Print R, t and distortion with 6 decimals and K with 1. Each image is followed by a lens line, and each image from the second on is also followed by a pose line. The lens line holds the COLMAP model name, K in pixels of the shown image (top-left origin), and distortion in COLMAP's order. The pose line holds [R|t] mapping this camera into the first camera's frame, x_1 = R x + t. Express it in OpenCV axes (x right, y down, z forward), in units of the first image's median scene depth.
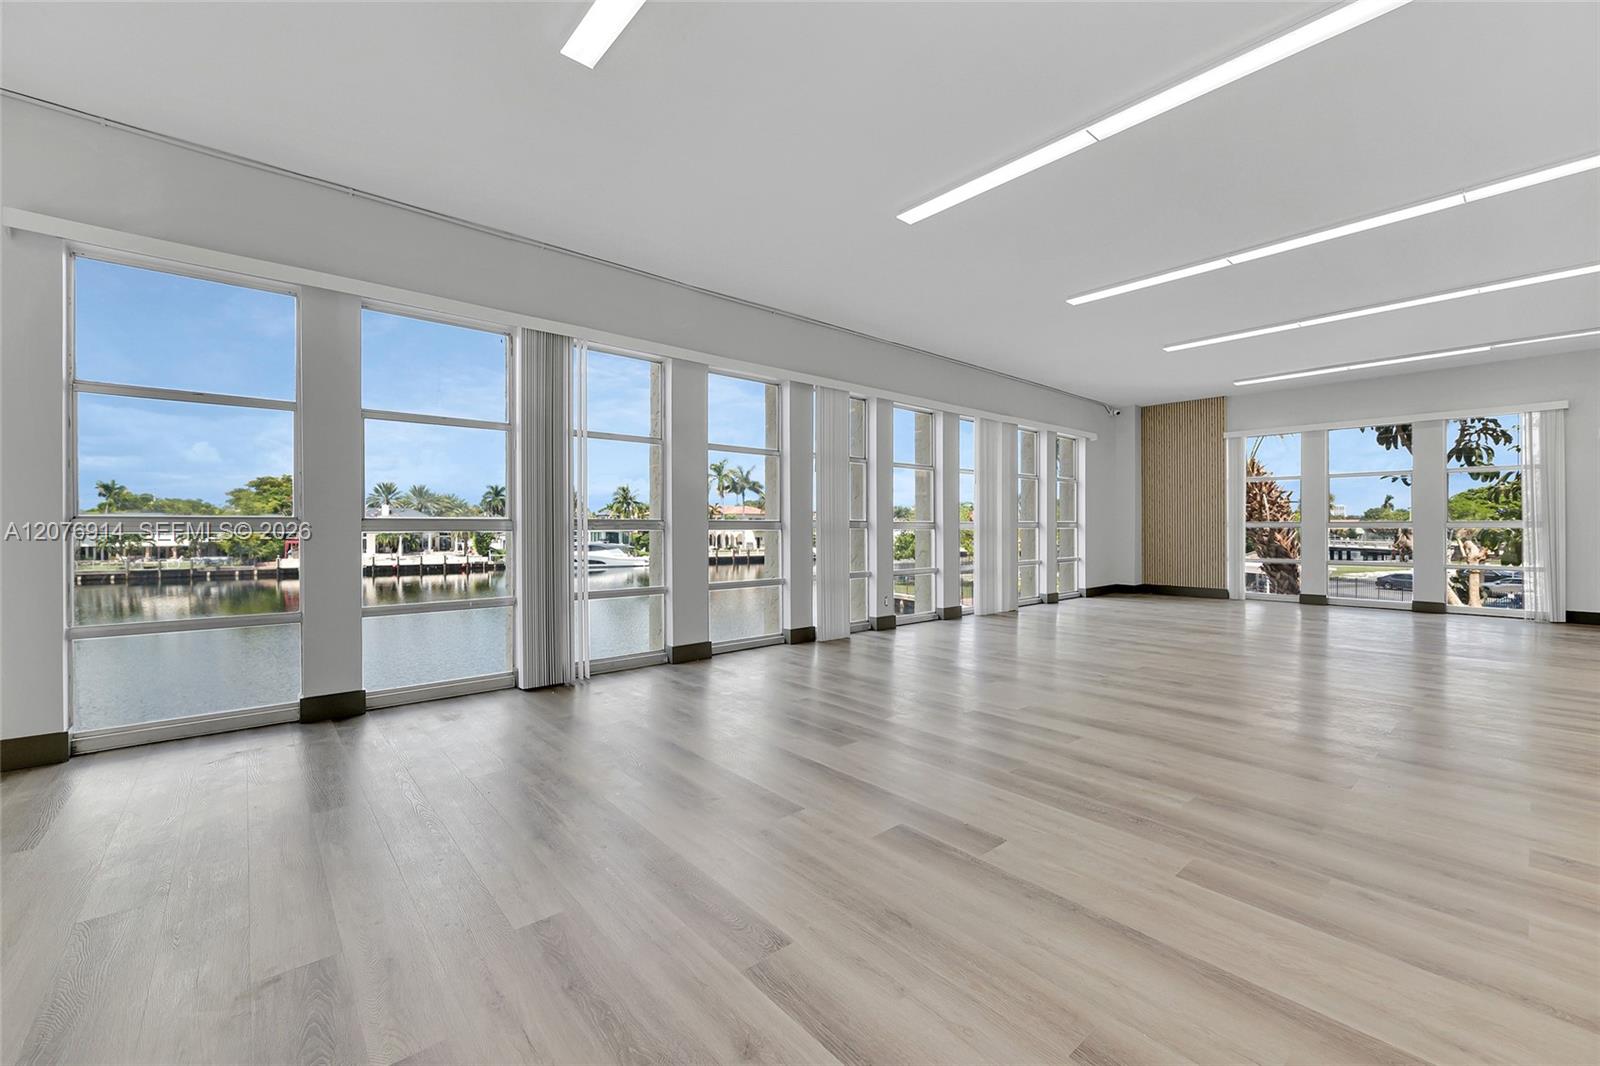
lens RADIAL K [[637.7, 0, 800.0], [0, 637.7, 533.0], [0, 0, 1]] dist [0.001404, 0.000012]
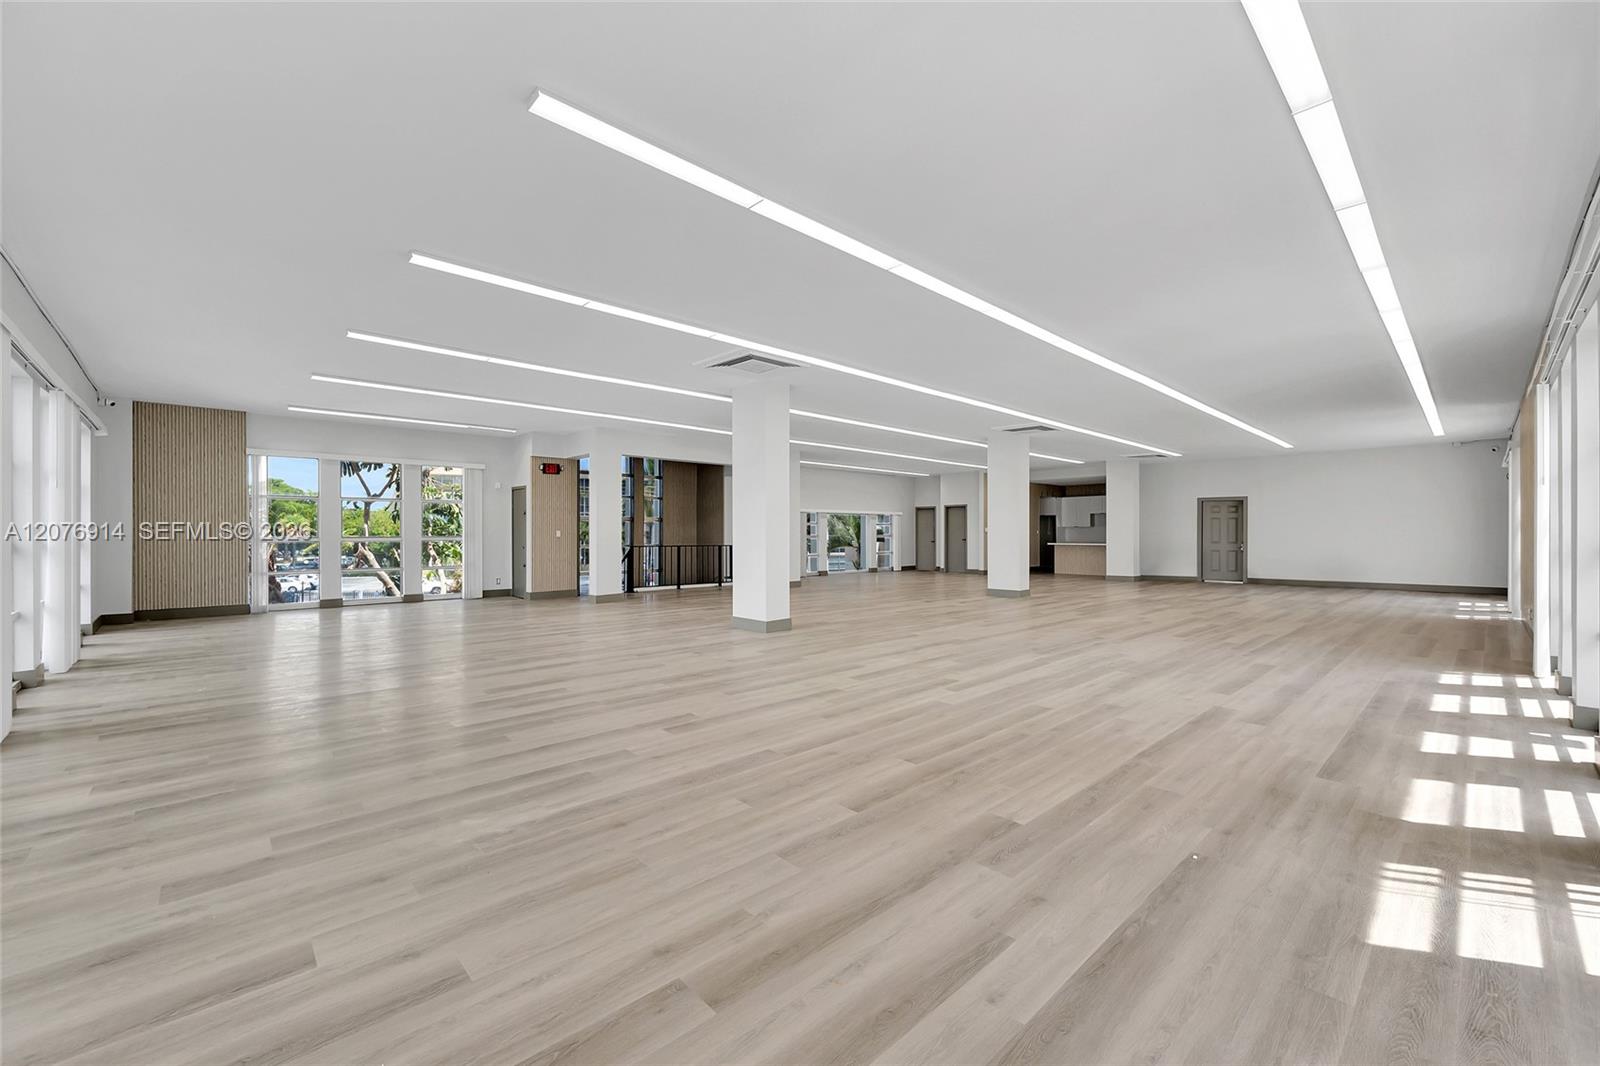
lens RADIAL K [[641.7, 0, 800.0], [0, 641.7, 533.0], [0, 0, 1]] dist [0.000464, 0.000078]
pose [[-0.027471, -0.000446, 0.999622, -0.376243], [0.012395, 0.999923, 0.000786, -0.014548], [-0.999546, 0.012412, -0.027464, 0.164223]]
